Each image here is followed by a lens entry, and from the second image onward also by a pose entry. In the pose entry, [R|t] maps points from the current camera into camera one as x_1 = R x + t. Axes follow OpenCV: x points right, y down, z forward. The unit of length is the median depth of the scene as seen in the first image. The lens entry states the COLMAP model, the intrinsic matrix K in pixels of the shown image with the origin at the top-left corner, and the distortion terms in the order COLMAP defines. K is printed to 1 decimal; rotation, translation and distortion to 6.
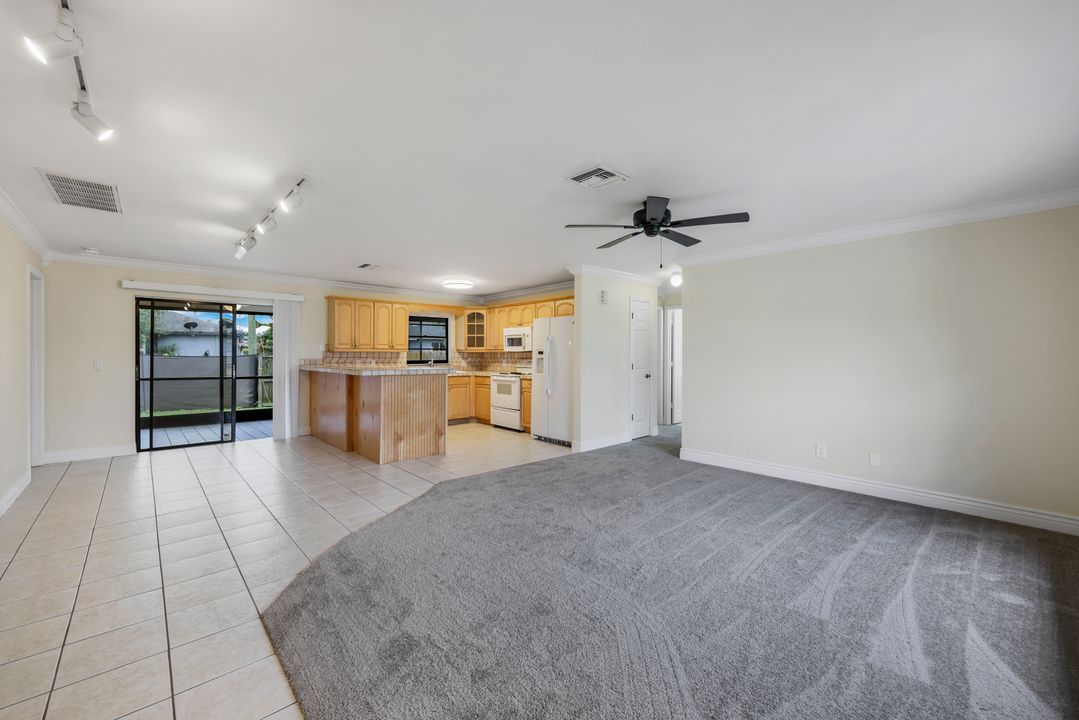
lens RADIAL K [[432.4, 0, 539.5], [0, 432.4, 360.0], [0, 0, 1]] dist [-0.007173, -0.000091]
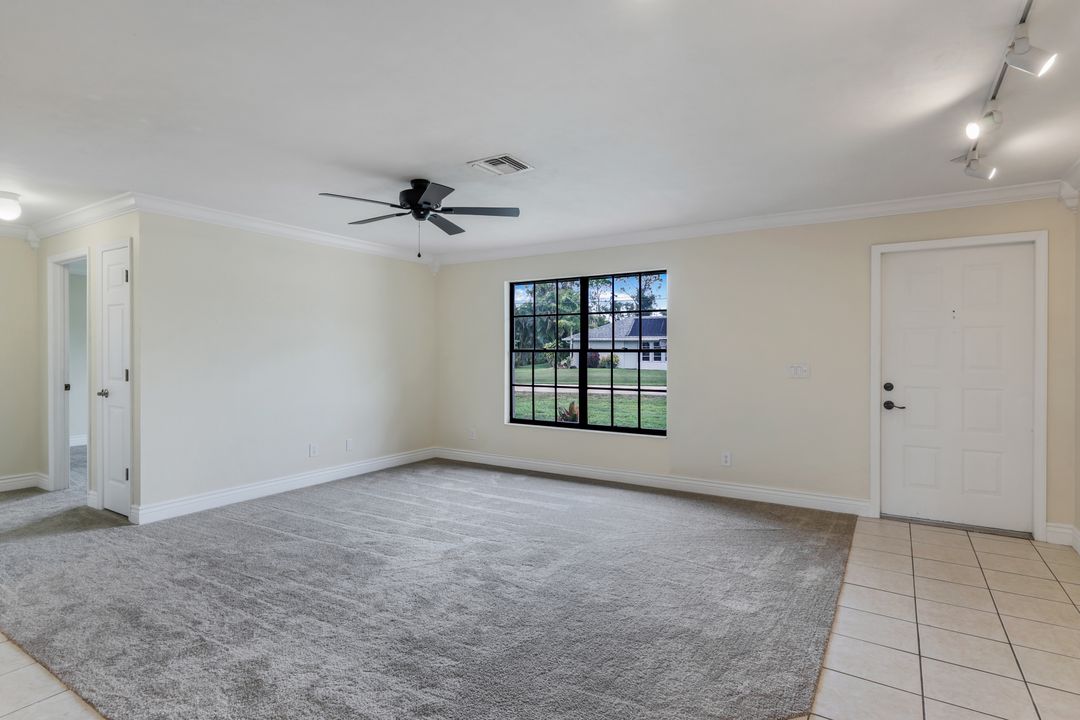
lens RADIAL K [[557.1, 0, 540.0], [0, 557.1, 360.0], [0, 0, 1]] dist [0.001054, 0.000413]
pose [[-0.248756, -0.018570, 0.968388, -0.409299], [0.012131, 0.999678, 0.022286, -0.009388], [-0.968490, 0.017292, -0.248450, 0.469506]]
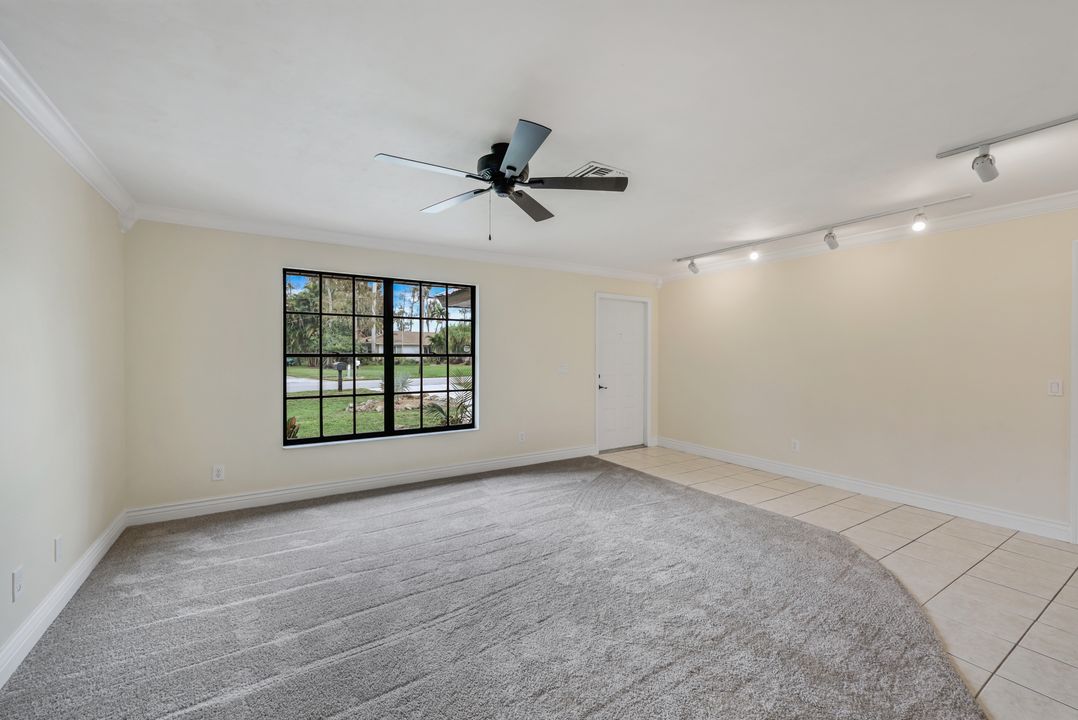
lens RADIAL K [[438.3, 0, 534.3], [0, 438.3, 357.4], [0, 0, 1]] dist [0.001127, 0.000044]
pose [[-0.981301, -0.008524, 0.192289, 0.030528], [-0.003796, 0.999682, 0.024941, -0.016743], [-0.192441, 0.023745, -0.981021, 0.763038]]
